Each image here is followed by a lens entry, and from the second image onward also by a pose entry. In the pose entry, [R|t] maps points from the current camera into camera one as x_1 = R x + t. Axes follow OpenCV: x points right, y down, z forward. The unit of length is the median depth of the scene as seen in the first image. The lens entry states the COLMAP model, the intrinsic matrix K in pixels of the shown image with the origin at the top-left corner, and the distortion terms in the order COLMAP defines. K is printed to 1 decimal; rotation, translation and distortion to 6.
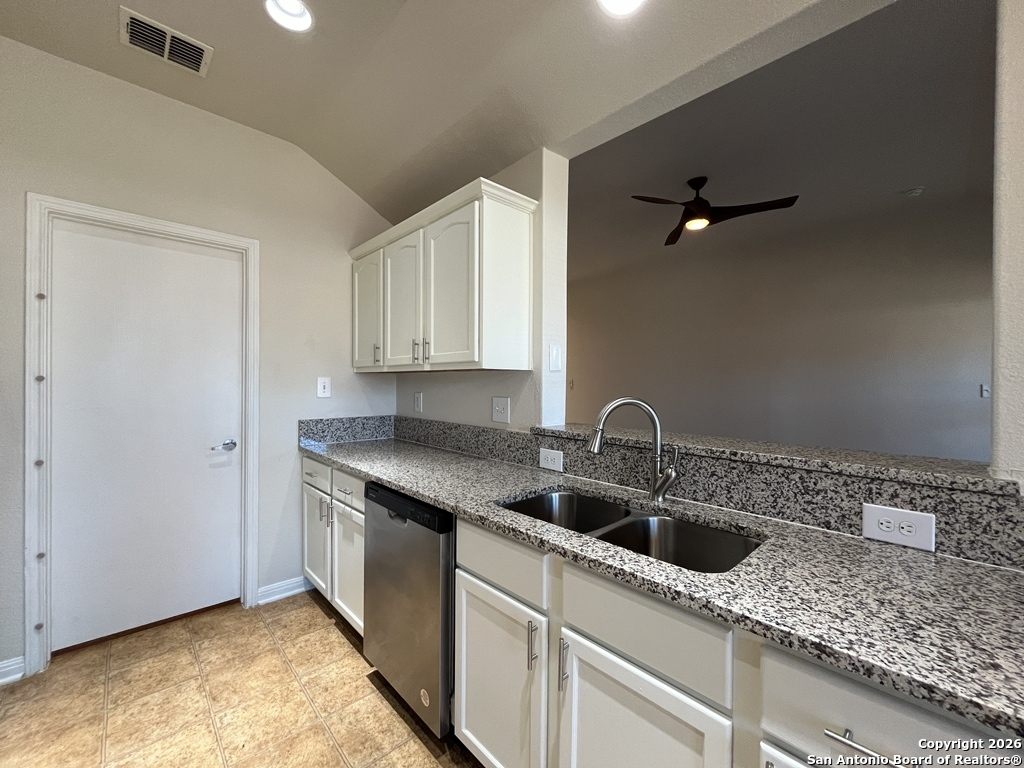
lens RADIAL K [[415.4, 0, 515.9], [0, 415.4, 384.2], [0, 0, 1]] dist [-0.001668, -0.000208]
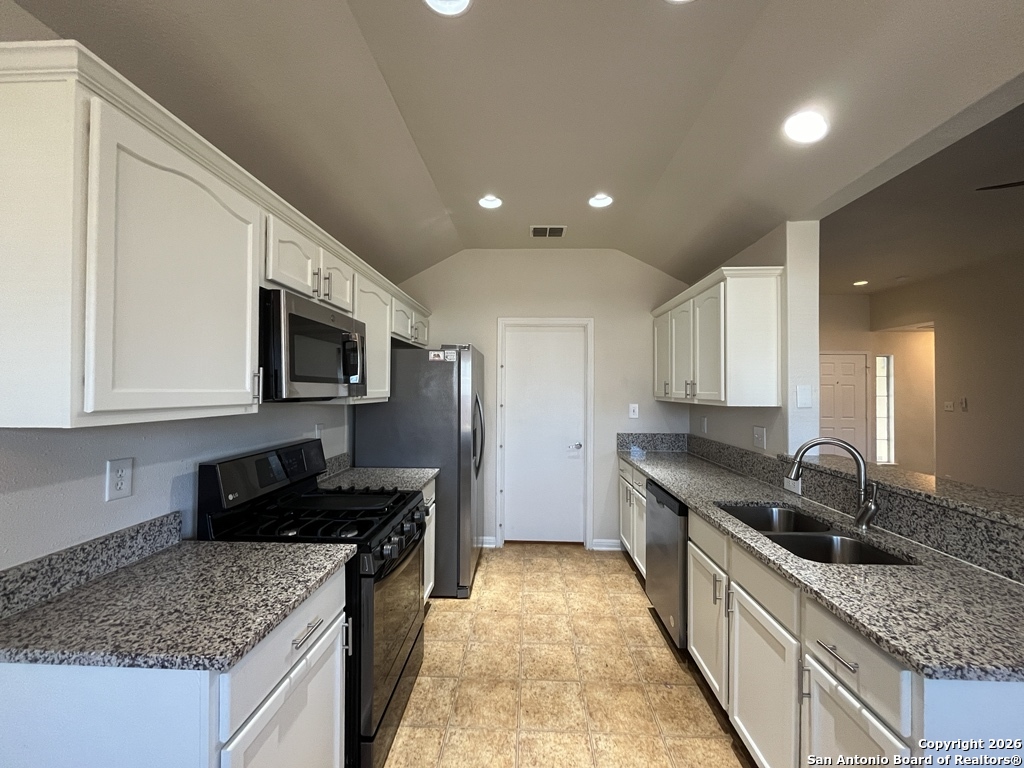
lens RADIAL K [[415.4, 0, 512.6], [0, 415.4, 385.4], [0, 0, 1]] dist [-0.001668, -0.000208]
pose [[0.696478, -0.010545, -0.717500, 0.383619], [-0.003179, 0.999837, -0.017780, -0.076509], [0.717571, 0.014664, 0.696331, -0.409545]]
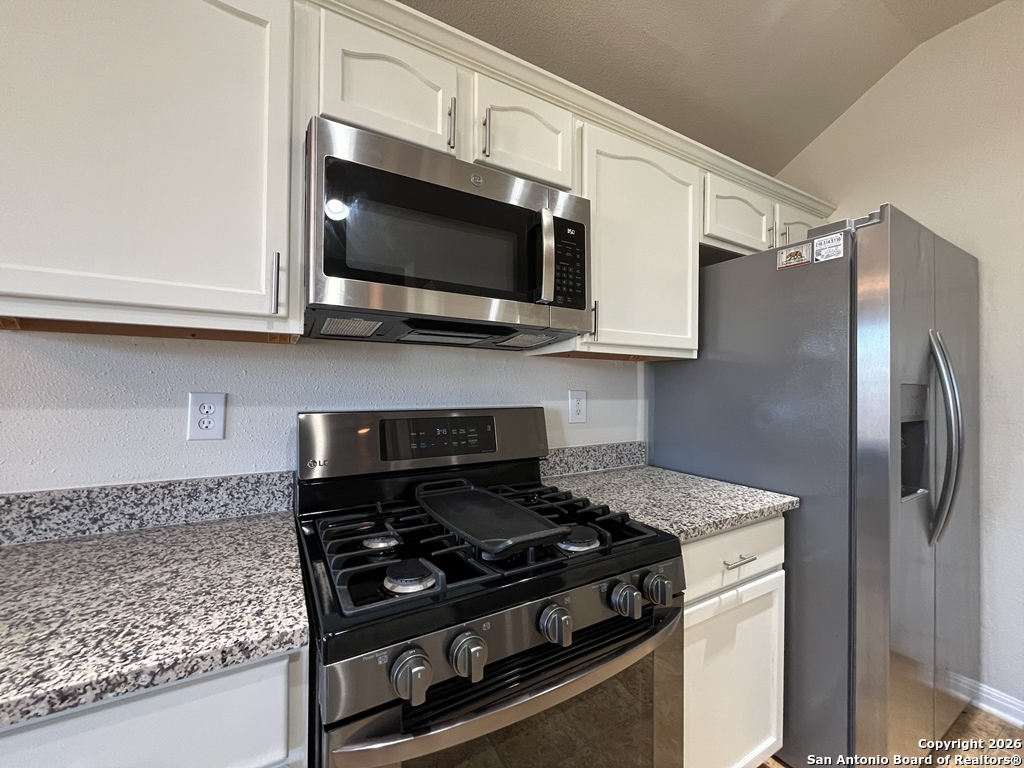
lens RADIAL K [[415.4, 0, 513.2], [0, 415.4, 383.6], [0, 0, 1]] dist [-0.001668, -0.000208]
pose [[-0.232177, -0.010866, -0.972613, -0.101768], [-0.013186, 0.999881, -0.008023, 0.021638], [0.972584, 0.010962, -0.232292, 0.152968]]
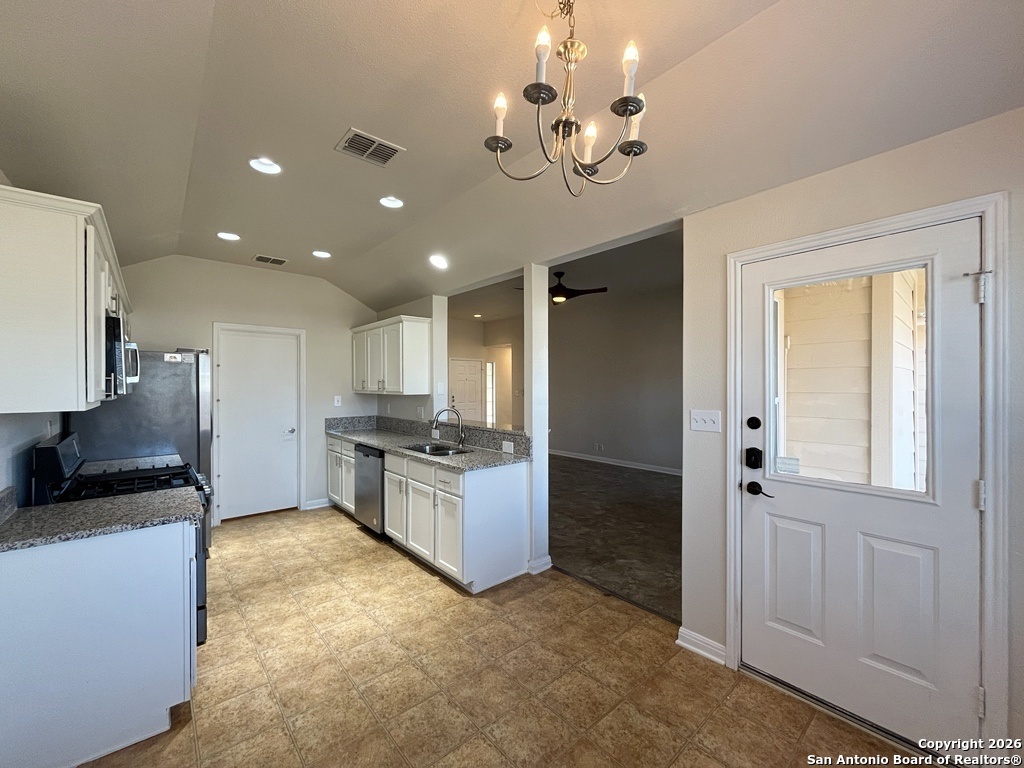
lens RADIAL K [[415.4, 0, 517.0], [0, 415.4, 386.4], [0, 0, 1]] dist [-0.001668, -0.000208]
pose [[0.999295, -0.008432, -0.036575, 0.618323], [0.008471, 0.999964, 0.000916, -0.078568], [0.036566, -0.001225, 0.999330, -1.260627]]
